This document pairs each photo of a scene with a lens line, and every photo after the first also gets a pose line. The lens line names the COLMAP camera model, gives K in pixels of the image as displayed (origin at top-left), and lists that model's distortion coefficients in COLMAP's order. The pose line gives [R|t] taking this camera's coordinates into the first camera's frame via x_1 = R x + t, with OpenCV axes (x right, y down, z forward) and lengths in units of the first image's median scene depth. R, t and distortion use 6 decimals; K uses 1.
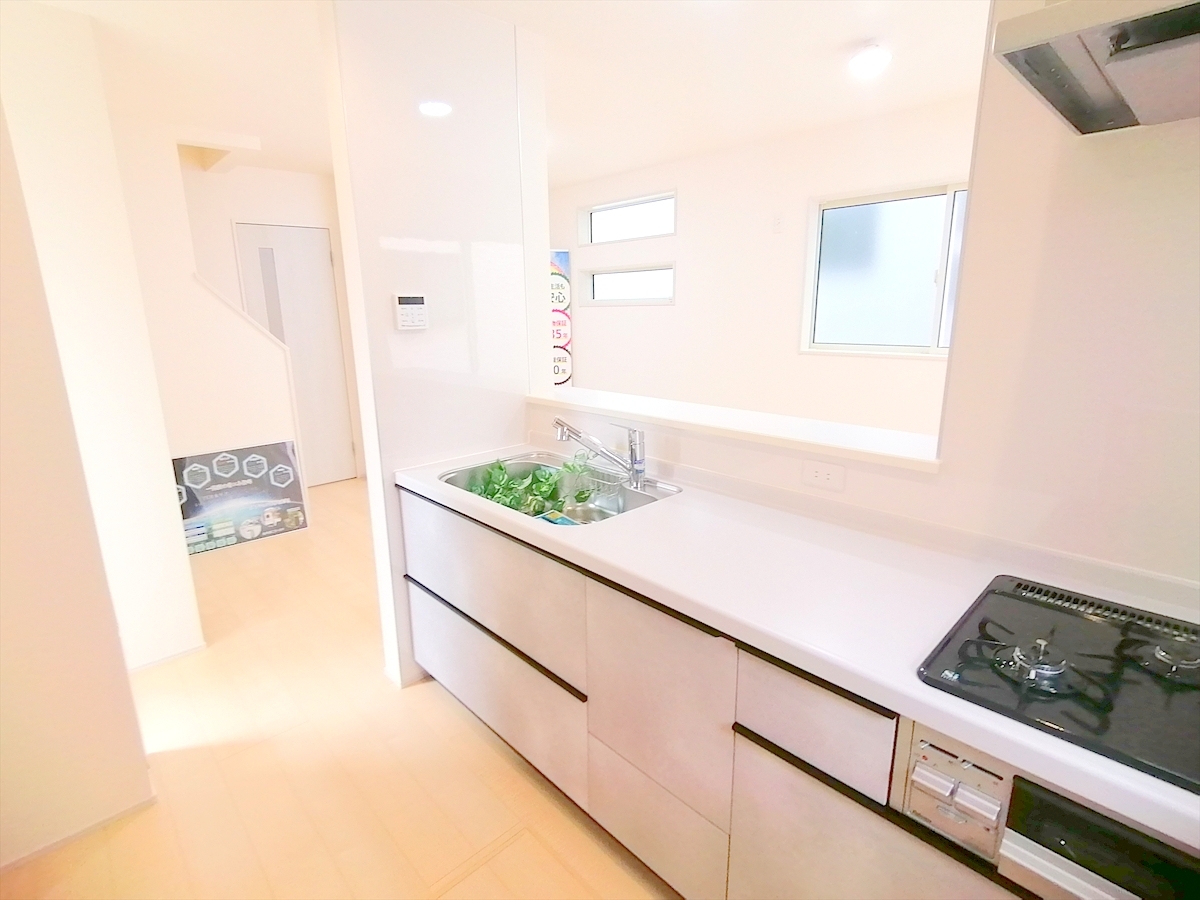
lens RADIAL K [[605.9, 0, 596.6], [0, 605.9, 451.1], [0, 0, 1]] dist [-0.001398, -0.009399]
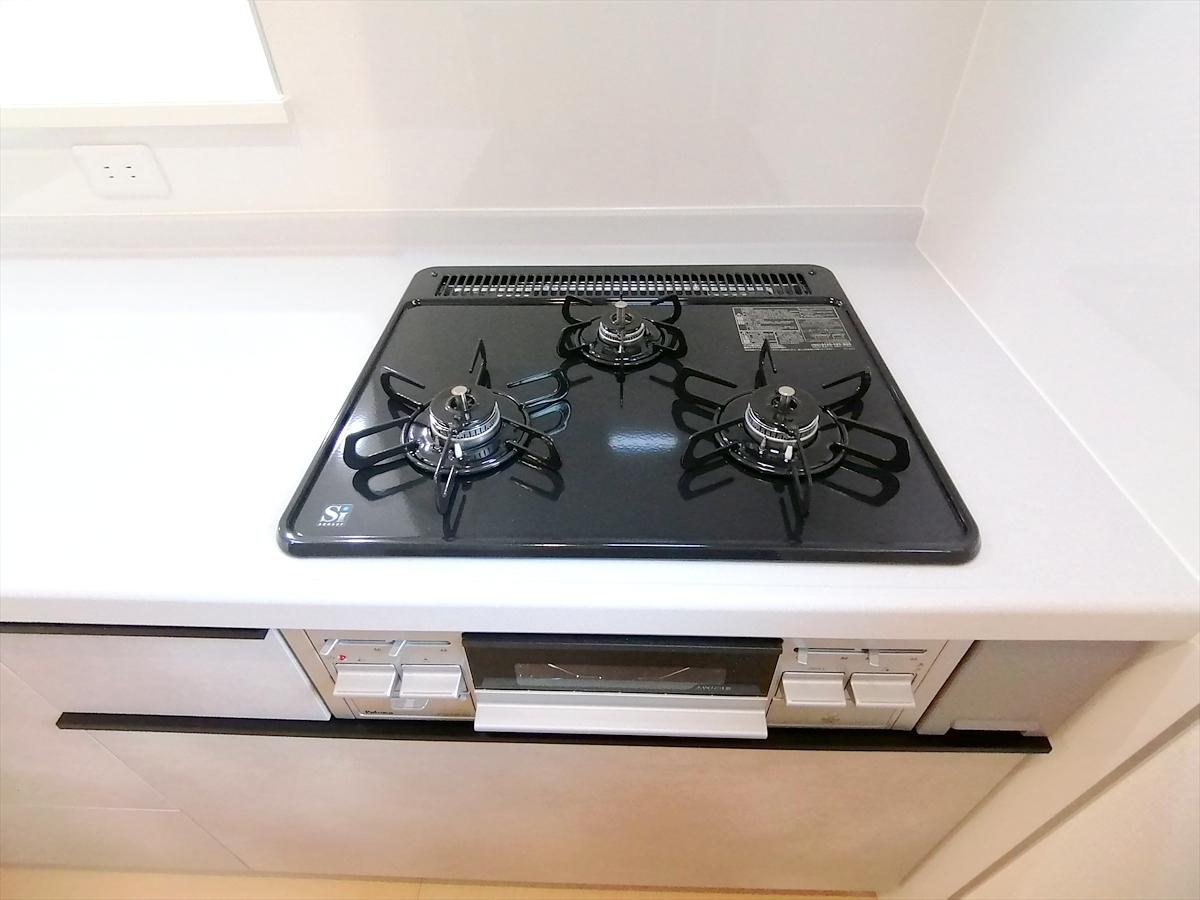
lens RADIAL K [[604.1, 0, 590.6], [0, 604.1, 464.3], [0, 0, 1]] dist [0.032966, -0.053992]
pose [[0.715163, -0.470540, 0.516850, 0.466136], [0.162478, 0.831118, 0.531830, 0.071995], [-0.679811, -0.296369, 0.670838, 0.461714]]
